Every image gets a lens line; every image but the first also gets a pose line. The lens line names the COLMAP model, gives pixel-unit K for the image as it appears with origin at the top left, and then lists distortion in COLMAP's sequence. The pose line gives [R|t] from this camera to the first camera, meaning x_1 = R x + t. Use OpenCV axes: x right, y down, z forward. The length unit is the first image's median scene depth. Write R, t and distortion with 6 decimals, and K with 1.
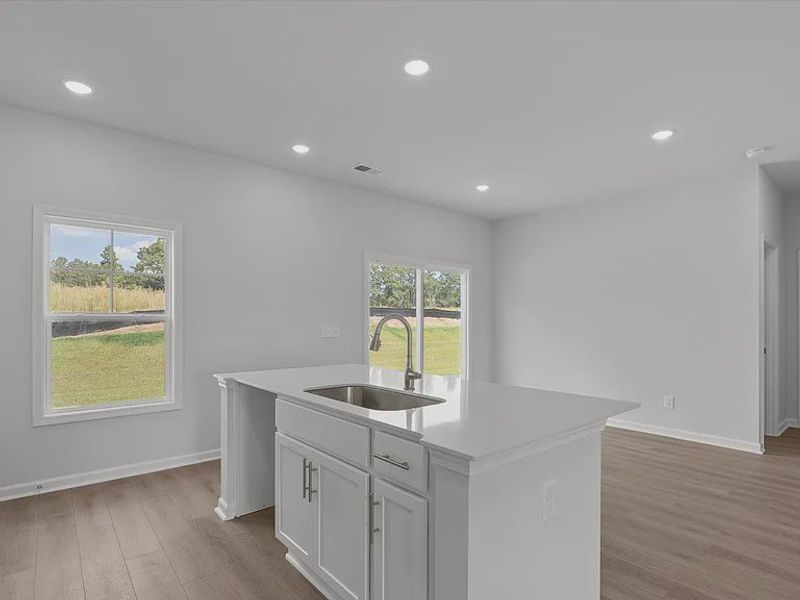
lens RADIAL K [[421.2, 0, 400.0], [0, 421.2, 300.0], [0, 0, 1]] dist [-0.000095, -0.000264]
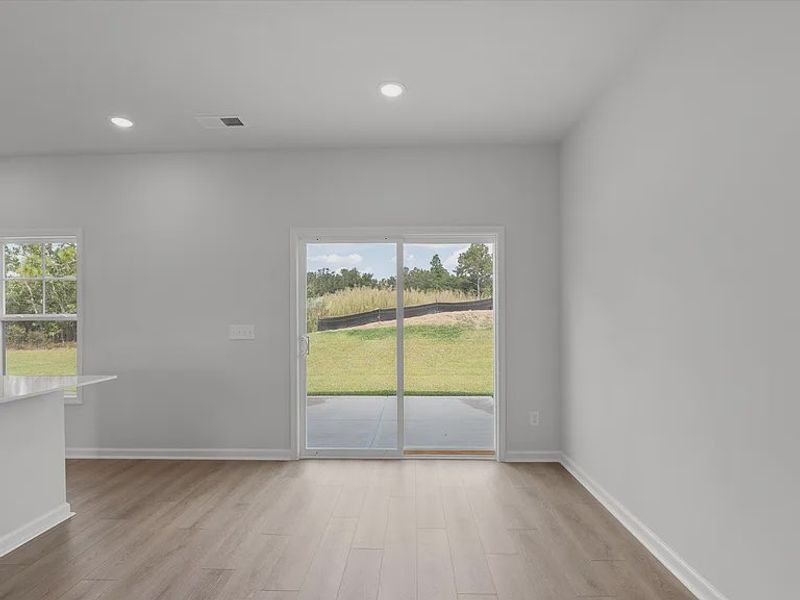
lens RADIAL K [[421.2, 0, 400.0], [0, 421.2, 300.0], [0, 0, 1]] dist [-0.000095, -0.000264]
pose [[0.751088, -0.039308, -0.659031, 0.203783], [0.048246, 0.998825, -0.004589, 0.010895], [0.658437, -0.028349, 0.752102, 0.191985]]
